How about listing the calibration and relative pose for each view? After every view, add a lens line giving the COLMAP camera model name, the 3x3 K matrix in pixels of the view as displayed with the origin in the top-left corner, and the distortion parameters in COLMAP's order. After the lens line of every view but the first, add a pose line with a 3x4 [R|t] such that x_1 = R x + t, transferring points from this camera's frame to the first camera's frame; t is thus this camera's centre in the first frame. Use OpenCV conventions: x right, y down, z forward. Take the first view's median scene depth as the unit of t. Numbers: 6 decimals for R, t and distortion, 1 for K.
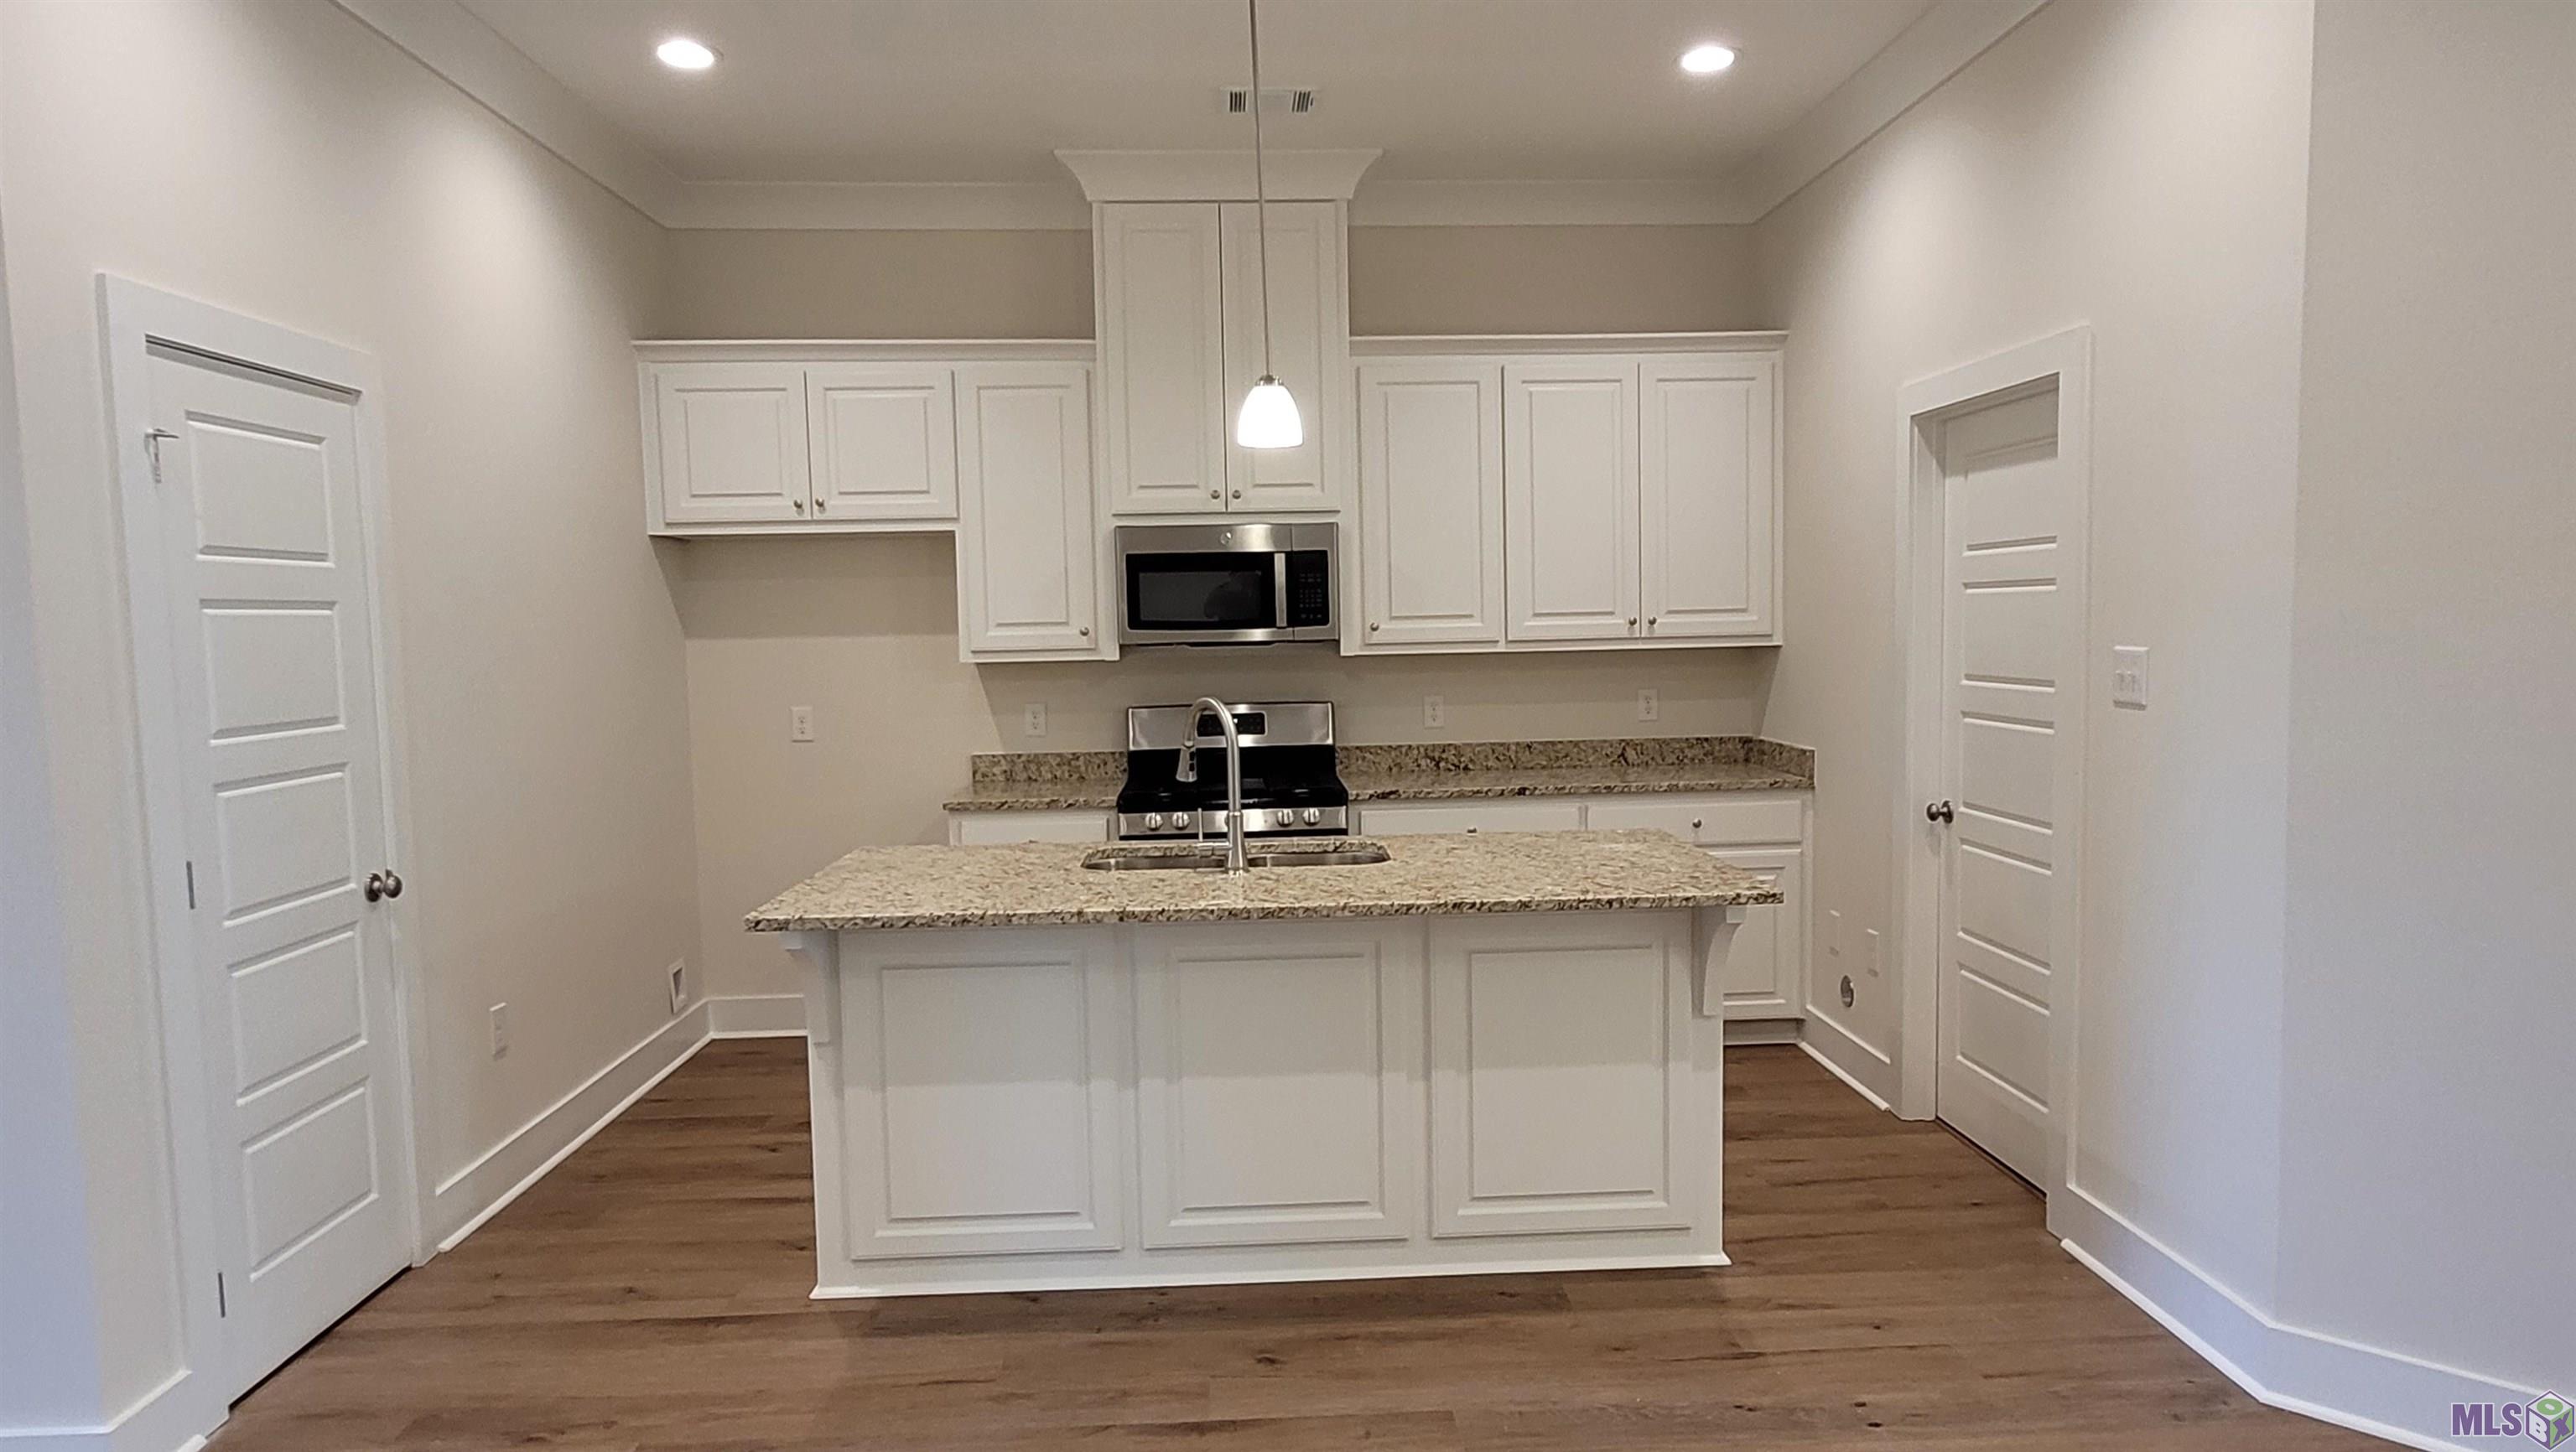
lens RADIAL K [[1603.7, 0, 1300.5], [0, 1603.7, 742.0], [0, 0, 1]] dist [0.006401, 0.001894]
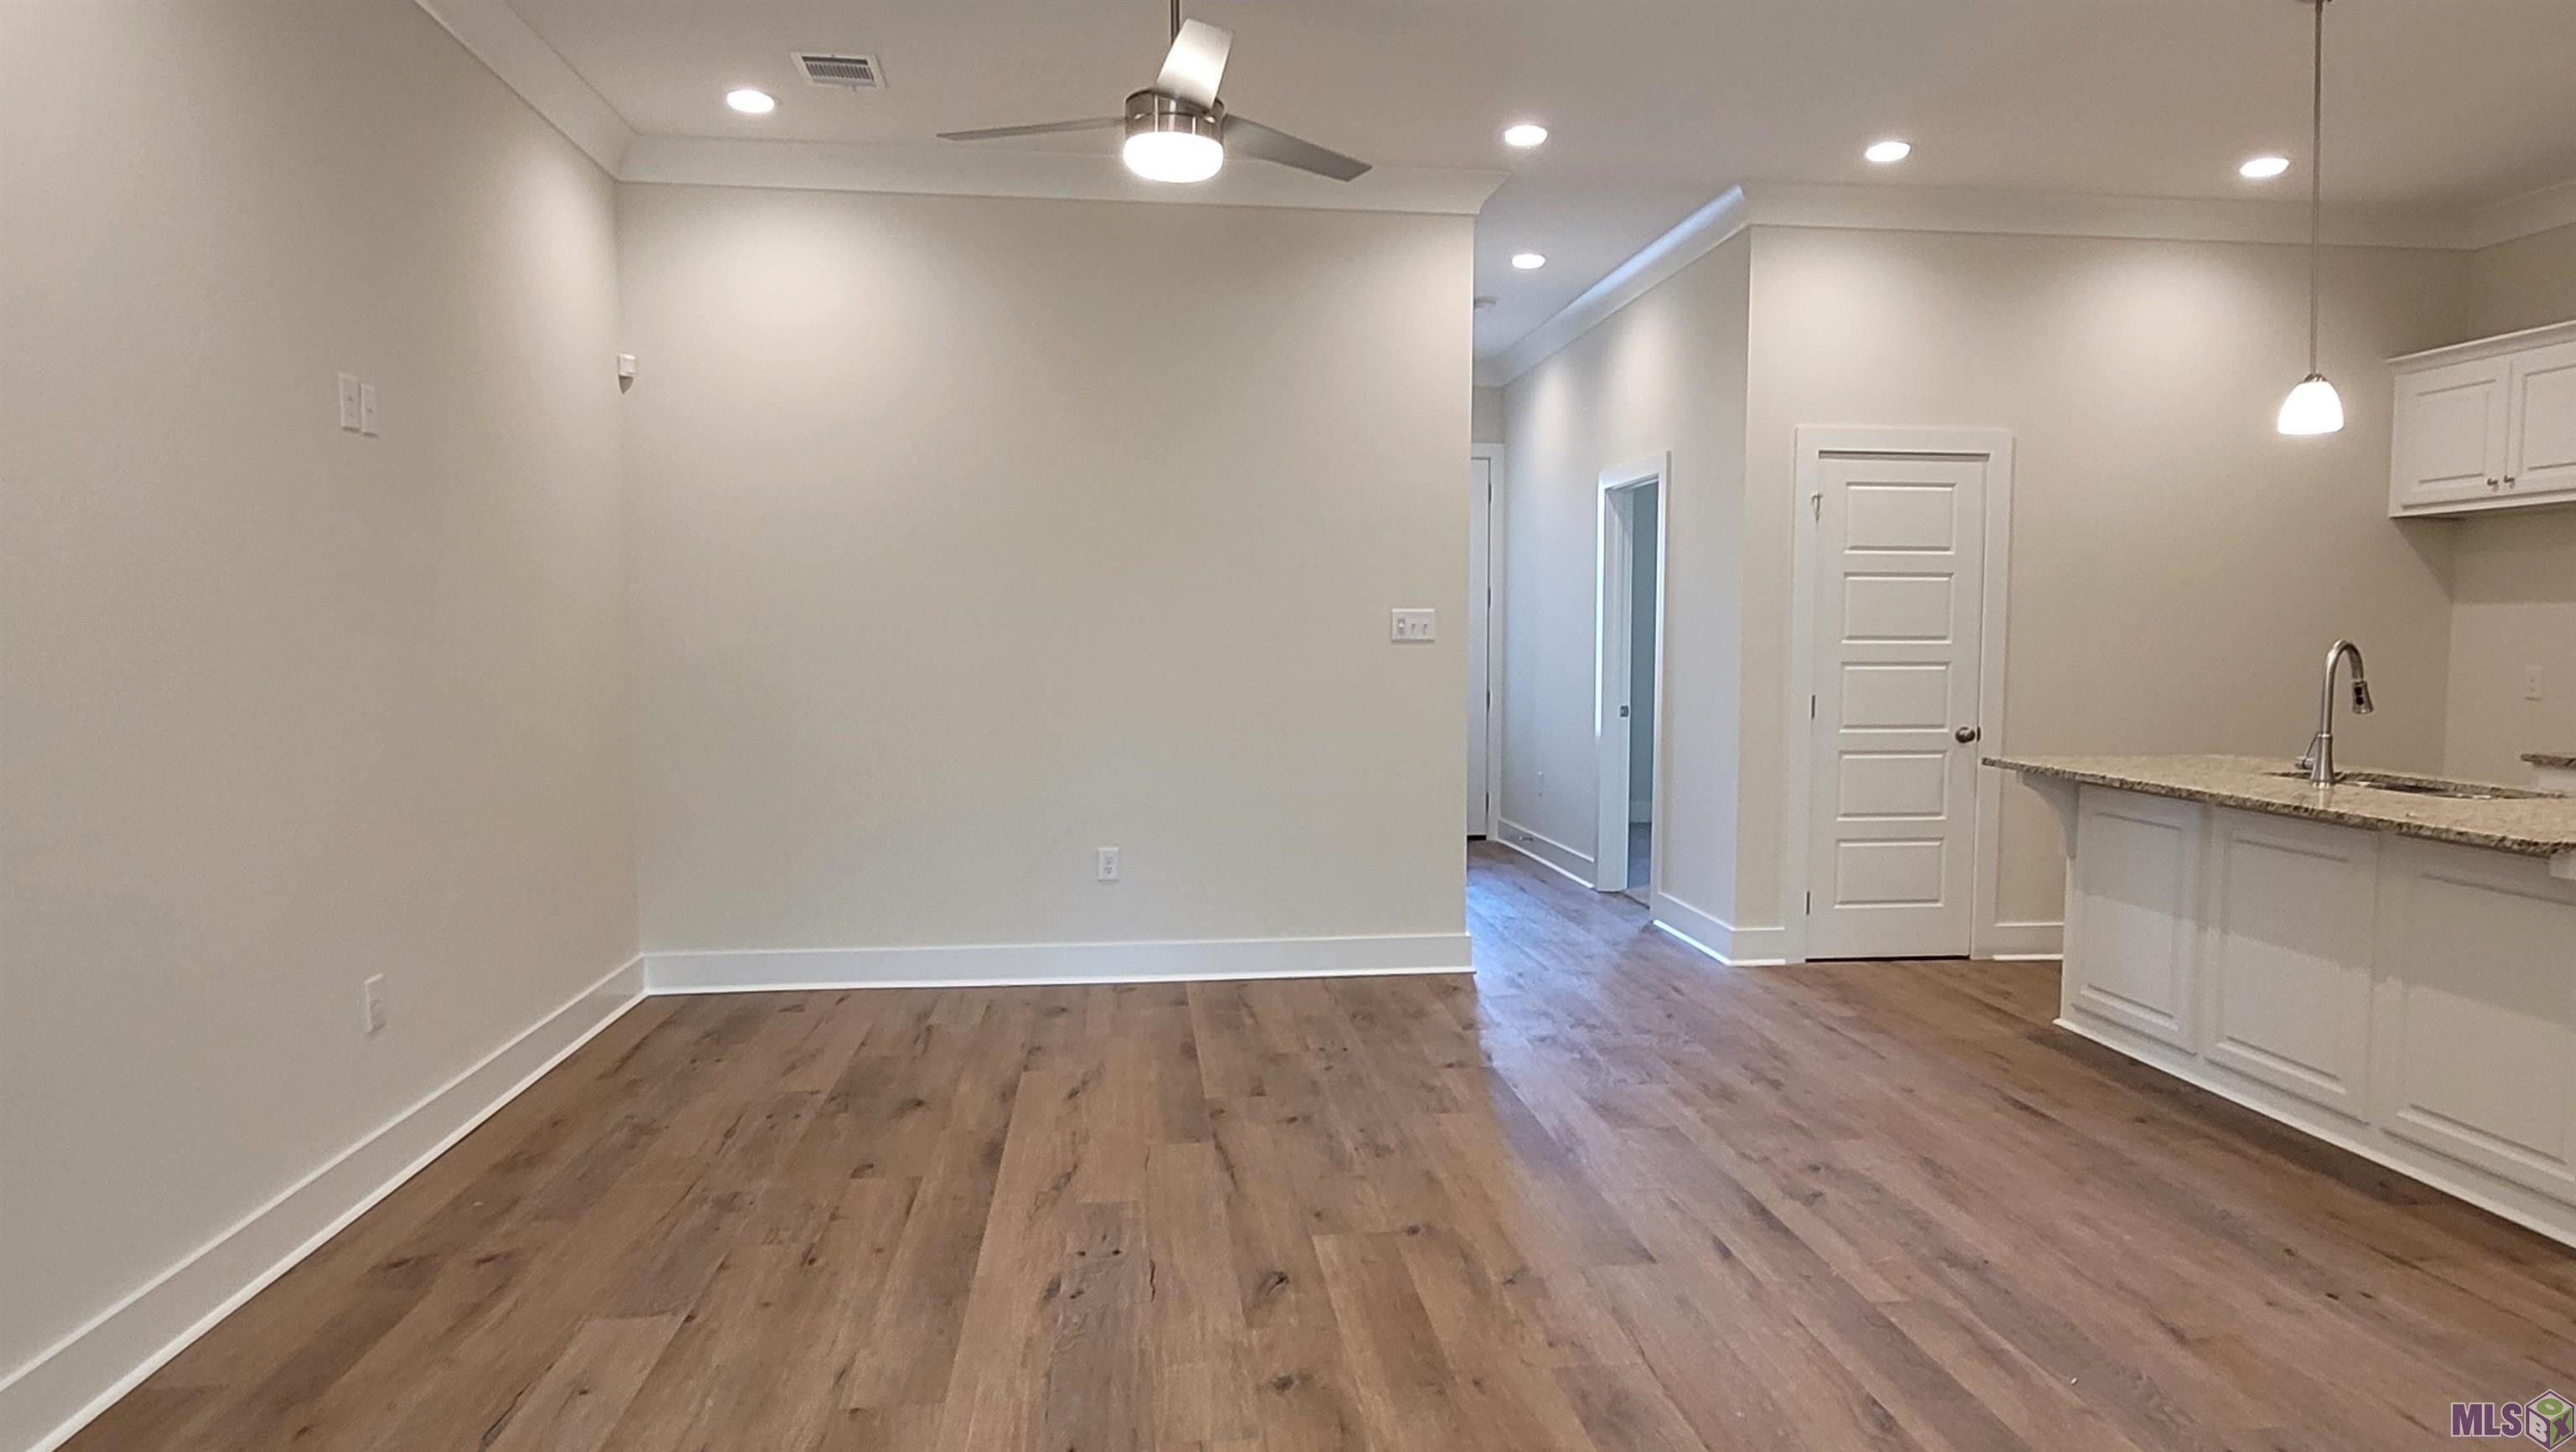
lens RADIAL K [[1603.7, 0, 1288.8], [0, 1603.7, 721.6], [0, 0, 1]] dist [0.006401, 0.001894]
pose [[0.040867, 0.073671, -0.996445, 1.155298], [-0.082936, 0.994087, 0.070095, 0.014017], [0.995717, 0.079777, 0.046735, 0.176473]]
